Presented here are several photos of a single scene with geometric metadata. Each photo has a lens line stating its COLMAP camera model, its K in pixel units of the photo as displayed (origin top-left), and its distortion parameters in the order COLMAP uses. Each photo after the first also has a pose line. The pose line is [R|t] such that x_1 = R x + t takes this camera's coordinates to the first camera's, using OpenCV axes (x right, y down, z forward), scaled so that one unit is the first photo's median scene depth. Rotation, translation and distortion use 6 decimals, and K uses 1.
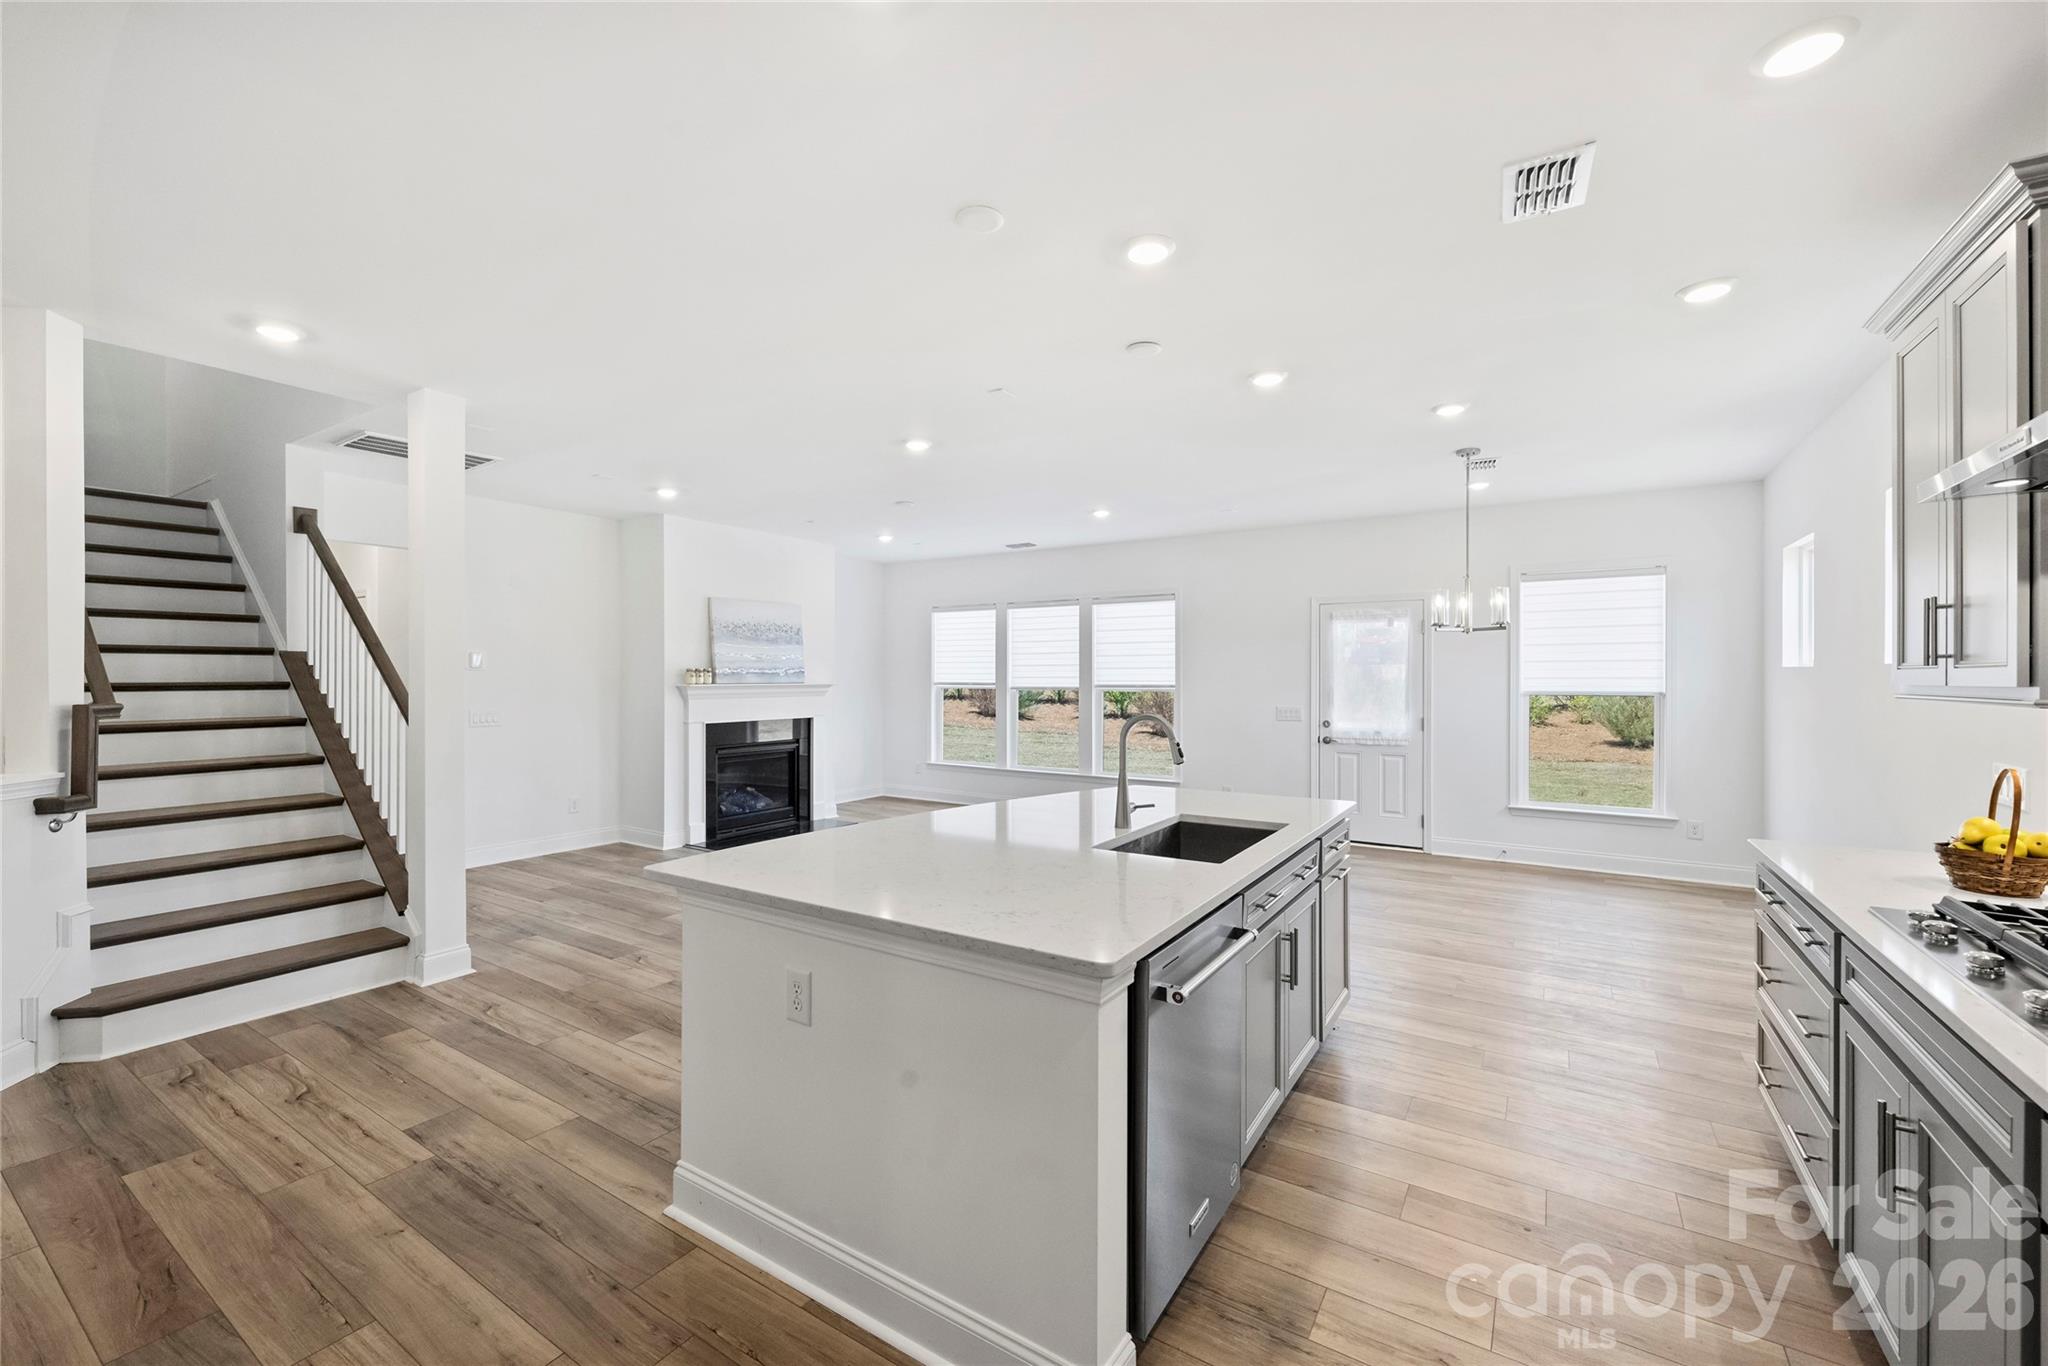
lens RADIAL K [[819.8, 0, 1016.4], [0, 819.8, 676.9], [0, 0, 1]] dist [0.000419, 0.000345]
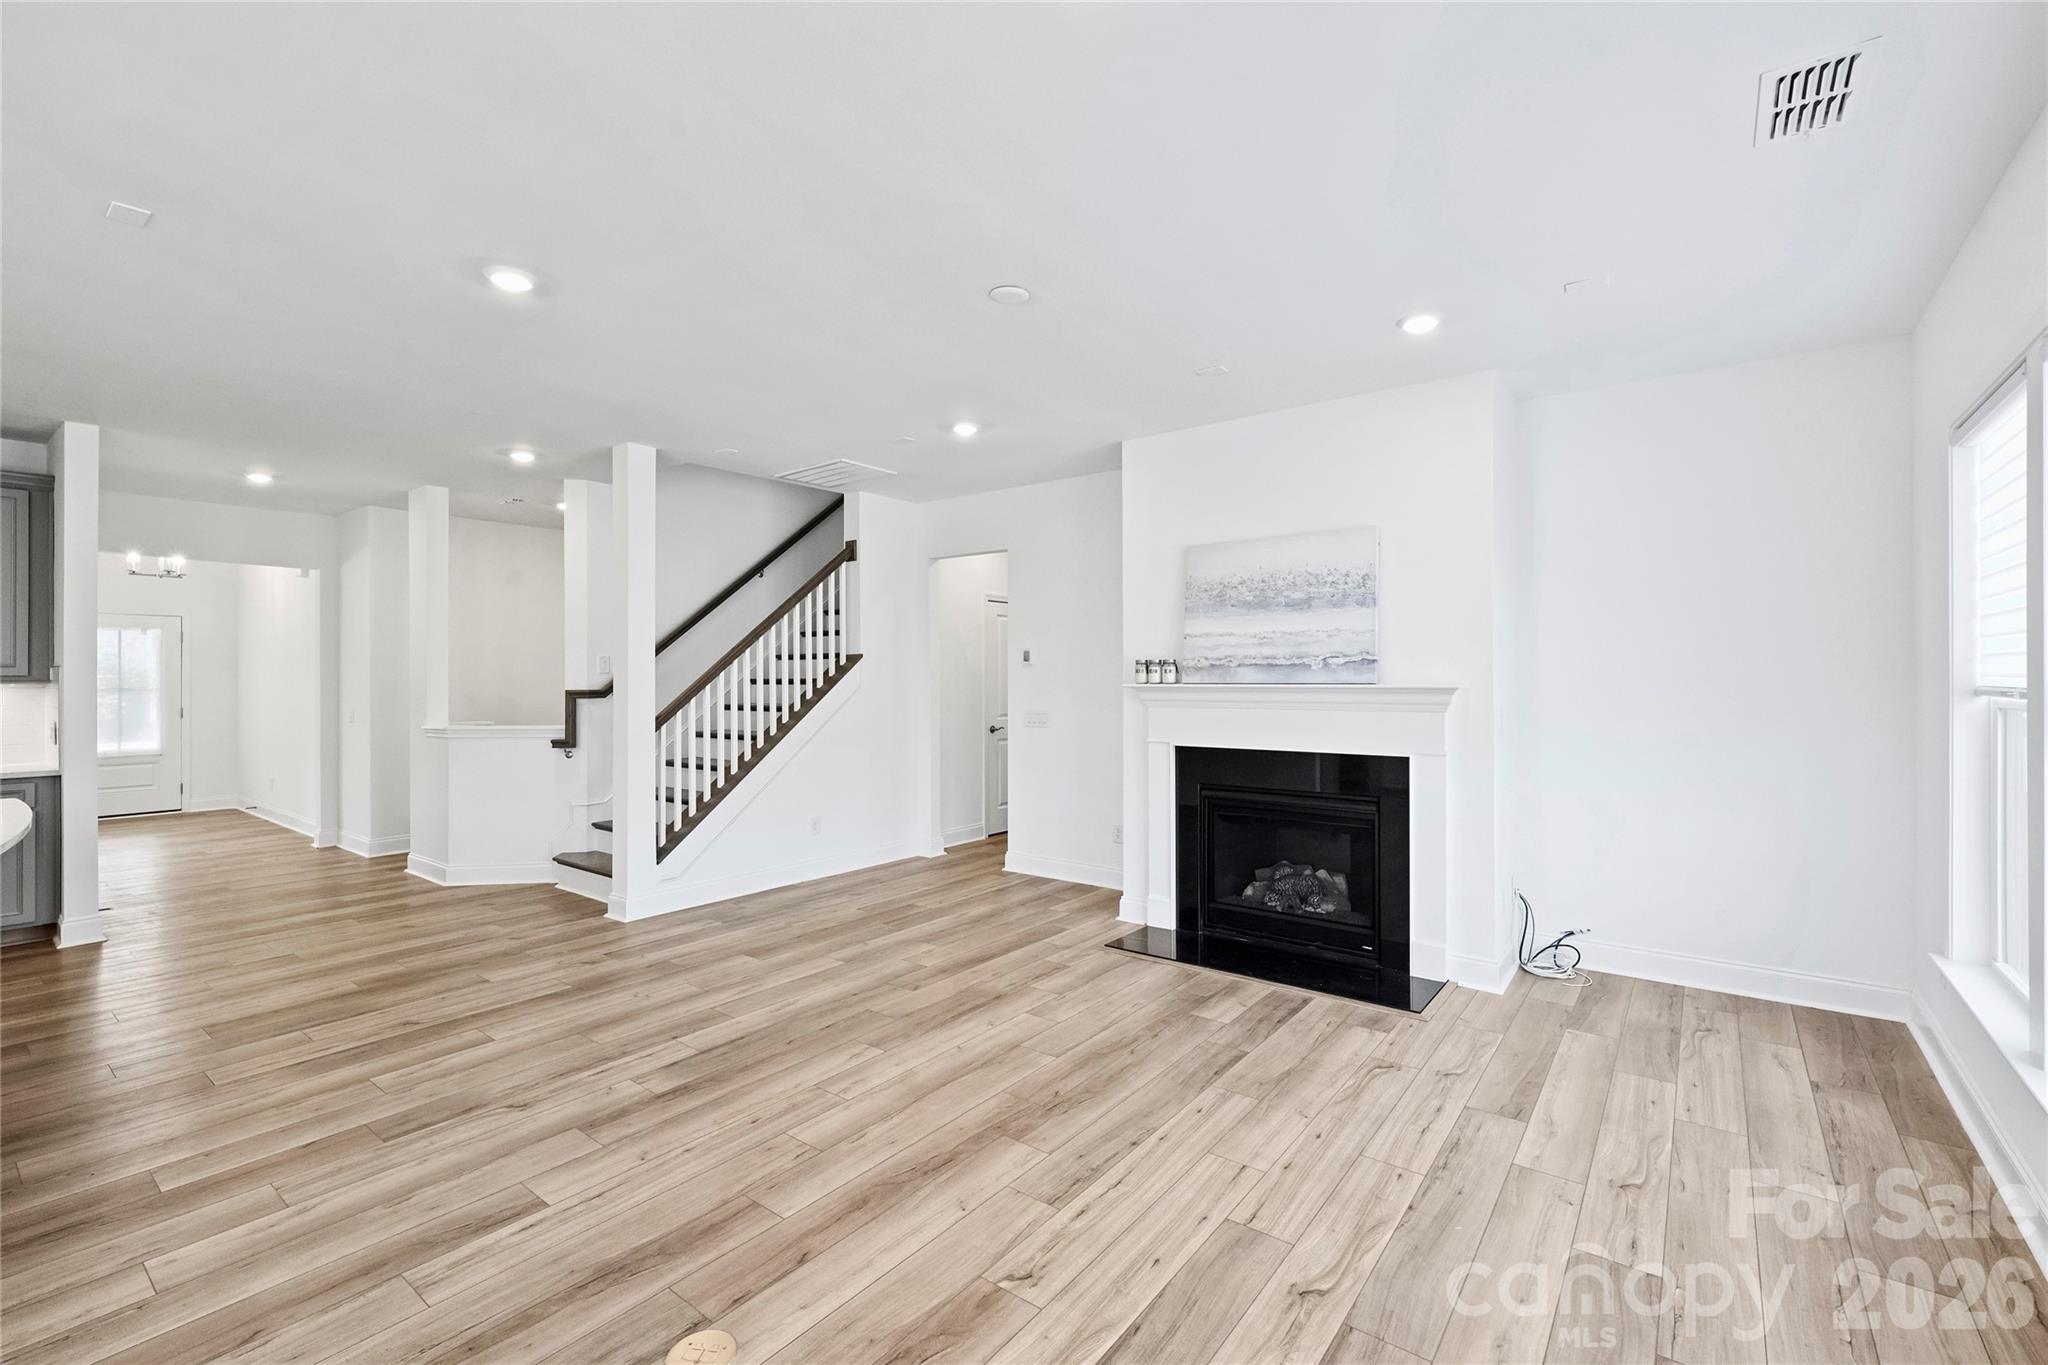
lens RADIAL K [[886.9, 0, 1014.4], [0, 886.9, 669.4], [0, 0, 1]] dist [0.001370, -0.000222]
pose [[-0.083199, -0.011236, -0.996470, 0.473225], [0.001392, 0.999934, -0.011391, 0.007679], [0.996532, -0.002335, -0.083177, 1.369623]]
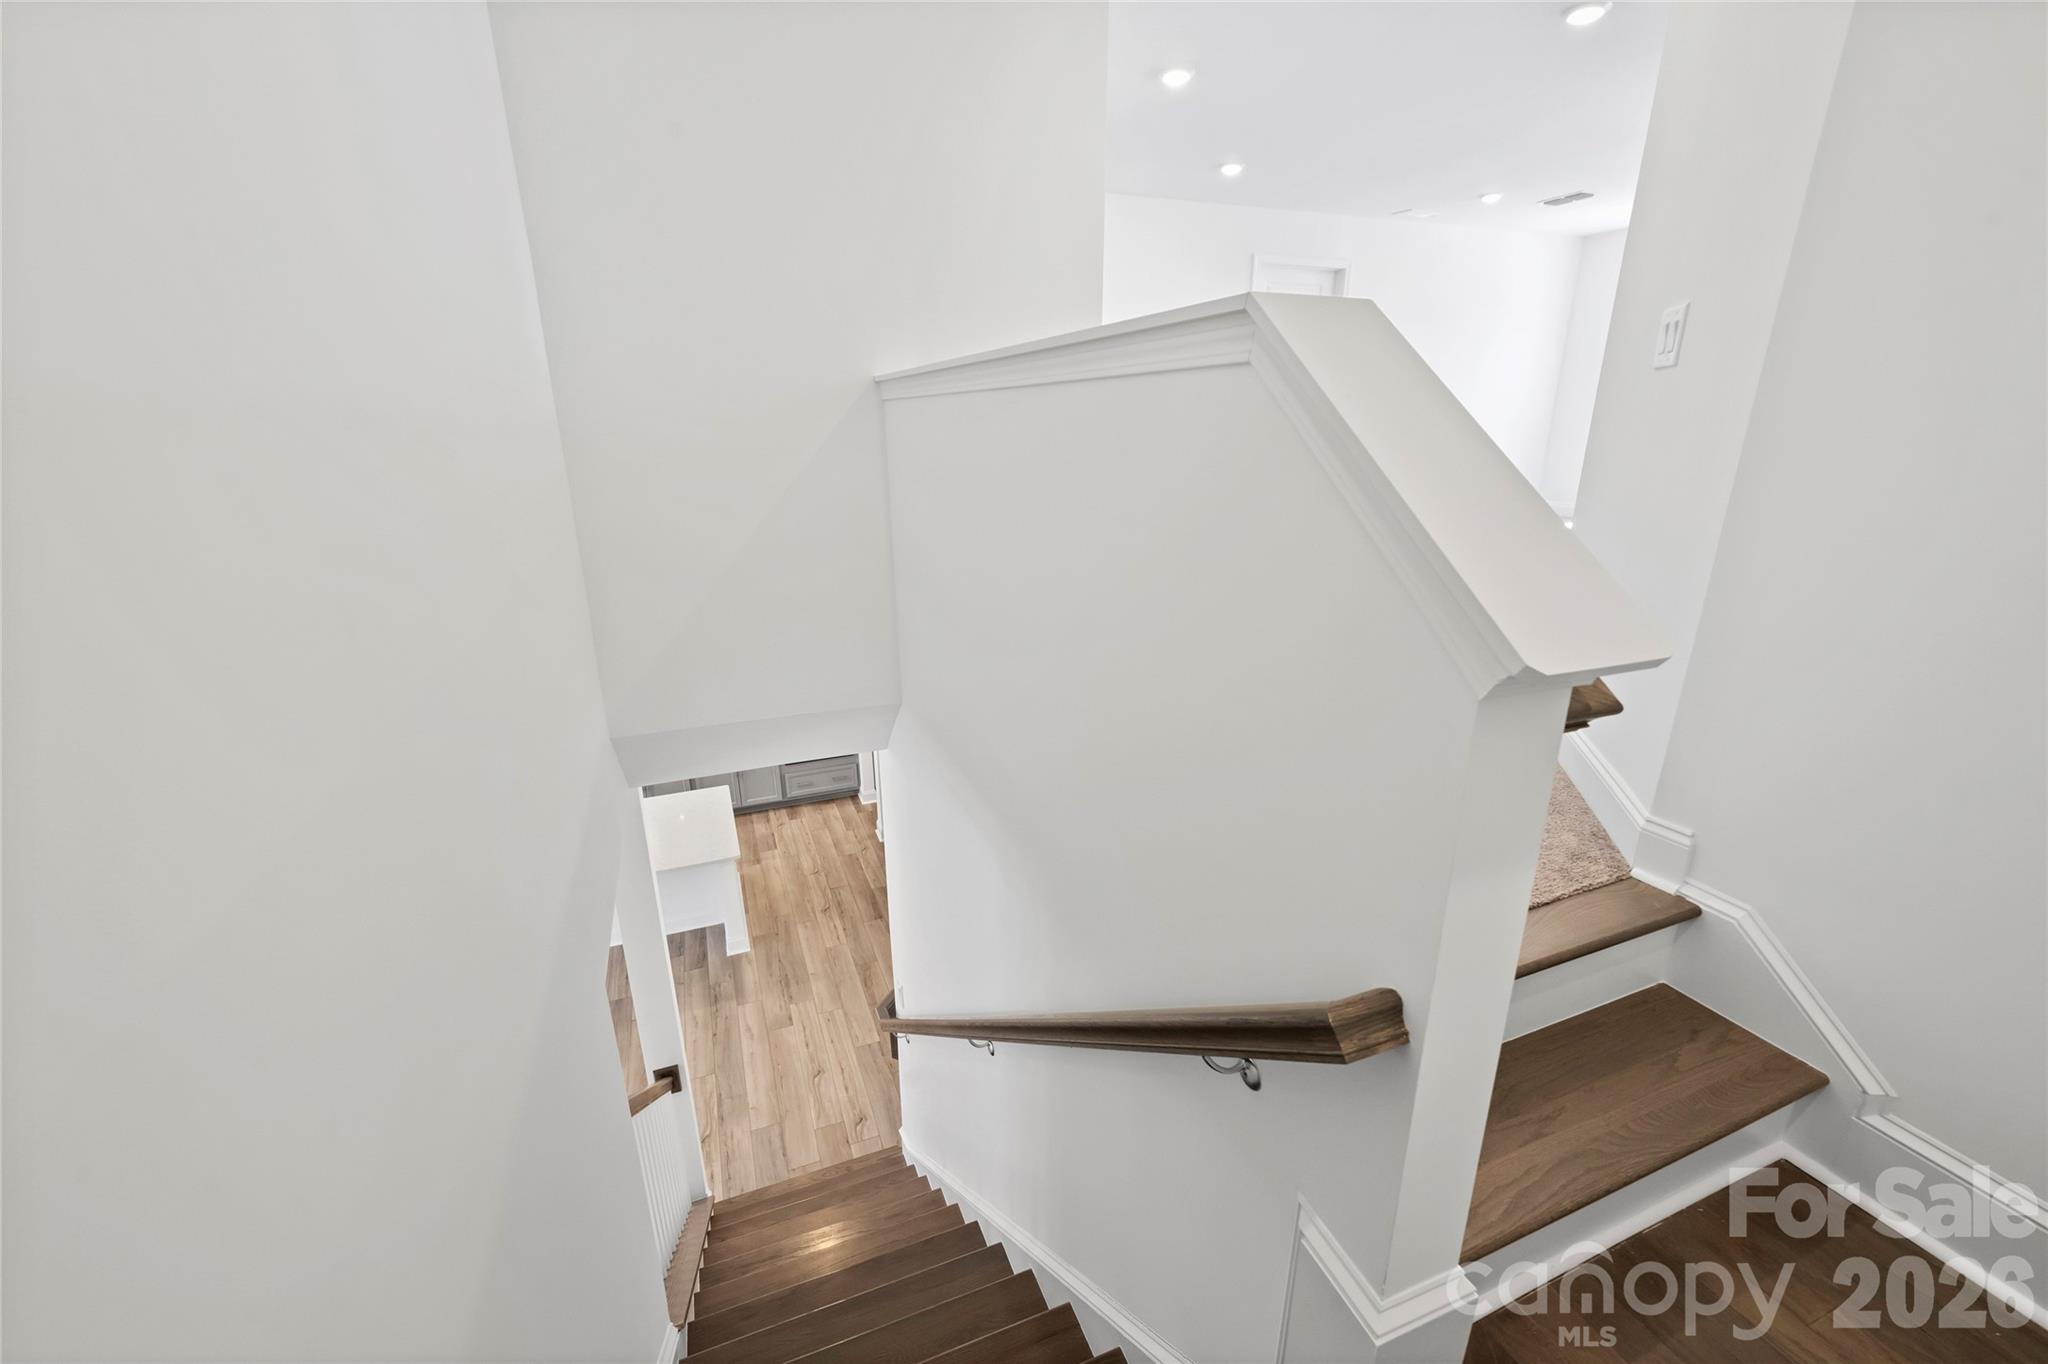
lens RADIAL K [[828.6, 0, 1025.7], [0, 828.6, 678.3], [0, 0, 1]] dist [0.001121, 0.000529]
pose [[-0.817959, -0.171234, 0.549201, -1.269457], [0.000788, 0.954339, 0.298725, -0.561770], [-0.575276, 0.244777, -0.780475, 1.169836]]
